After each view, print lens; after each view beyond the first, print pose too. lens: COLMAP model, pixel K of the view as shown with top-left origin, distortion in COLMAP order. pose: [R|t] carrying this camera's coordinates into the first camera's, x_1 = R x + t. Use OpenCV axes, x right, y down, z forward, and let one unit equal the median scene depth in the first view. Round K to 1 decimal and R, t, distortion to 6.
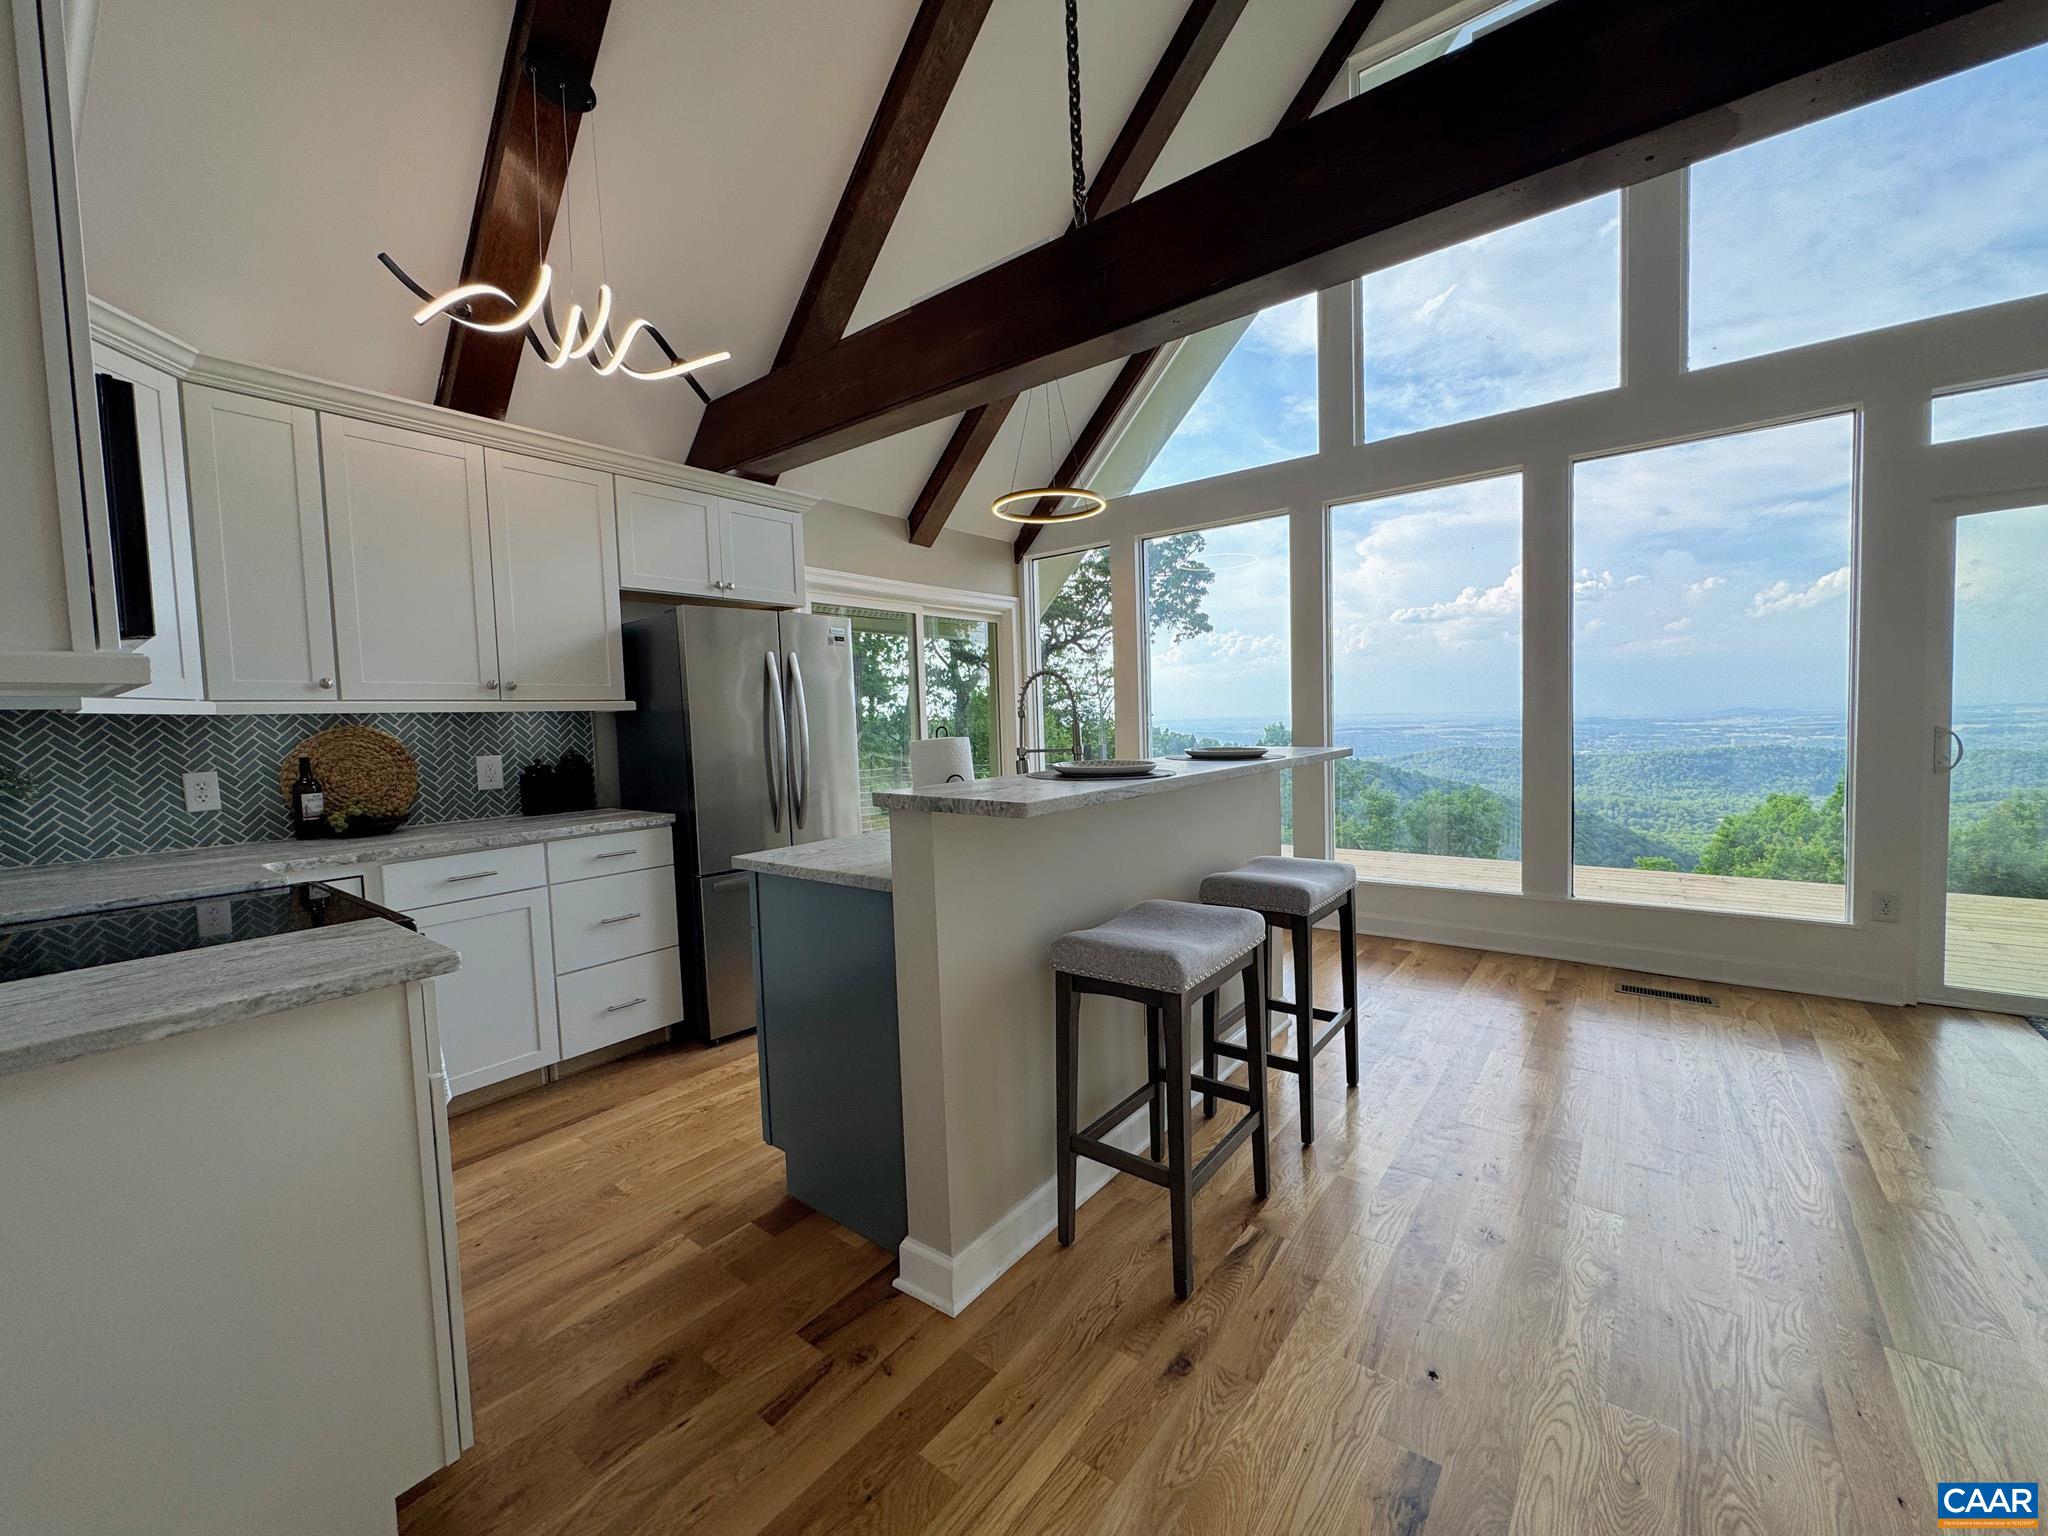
lens RADIAL K [[814.8, 0, 1023.2], [0, 814.8, 764.4], [0, 0, 1]] dist [-0.002669, 0.000123]
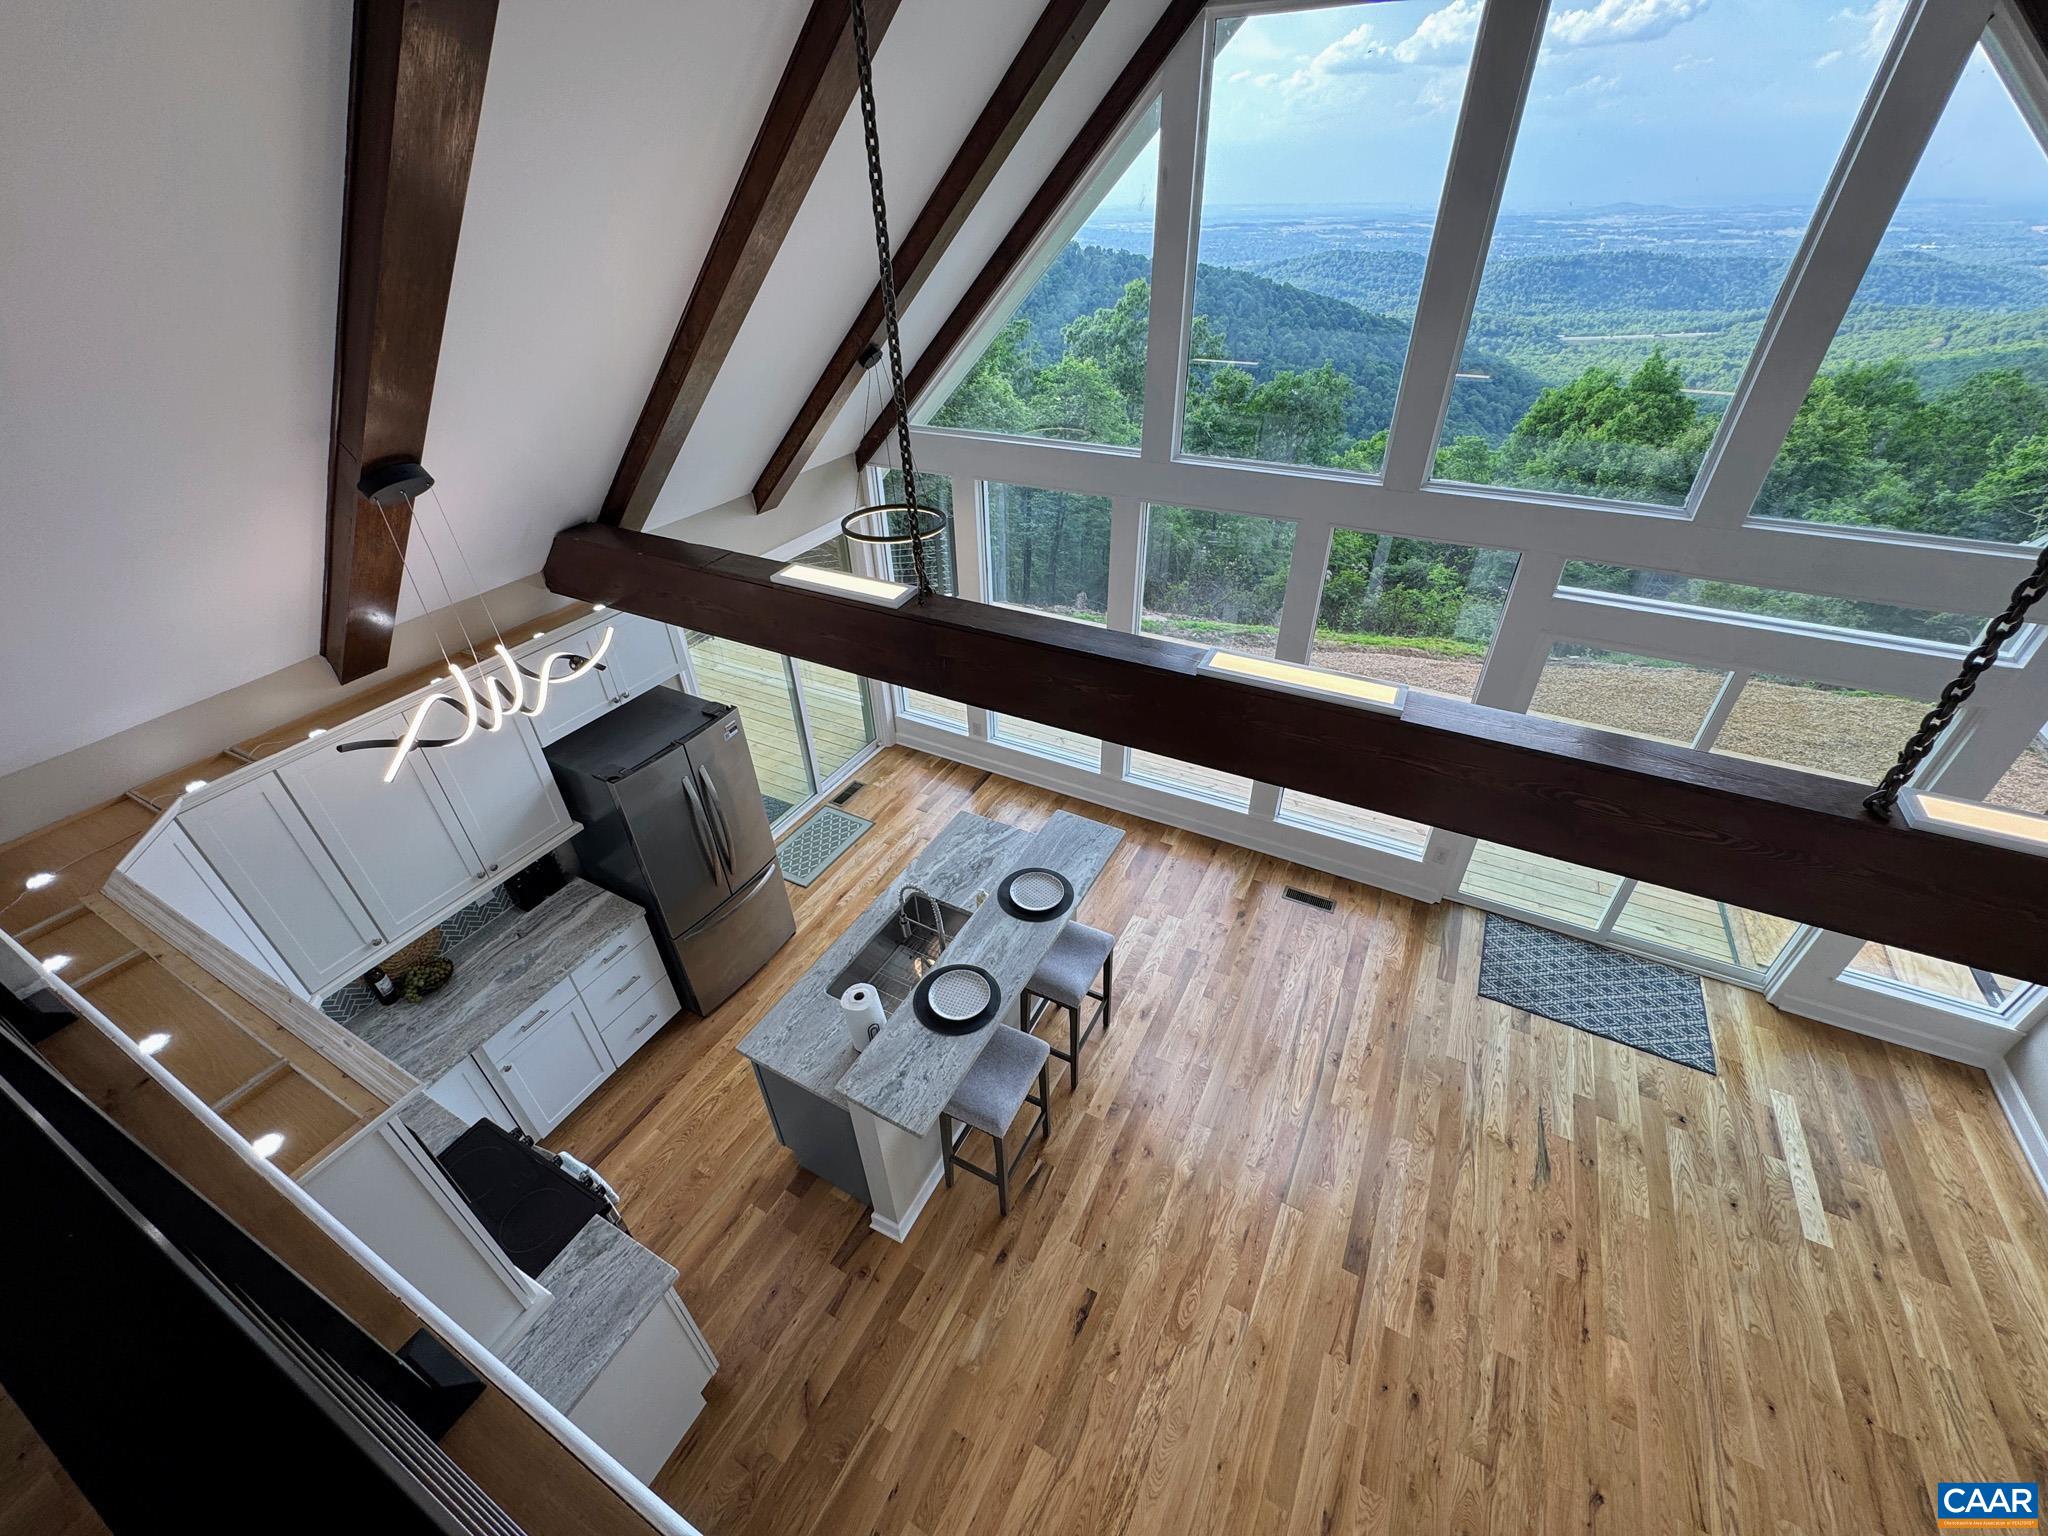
lens RADIAL K [[814.8, 0, 1021.6], [0, 814.8, 765.5], [0, 0, 1]] dist [-0.002669, 0.000123]
pose [[0.984618, -0.089354, 0.150143, 0.012667], [-0.001530, 0.854893, 0.518803, -1.016858], [-0.174714, -0.511052, 0.841606, -0.160600]]
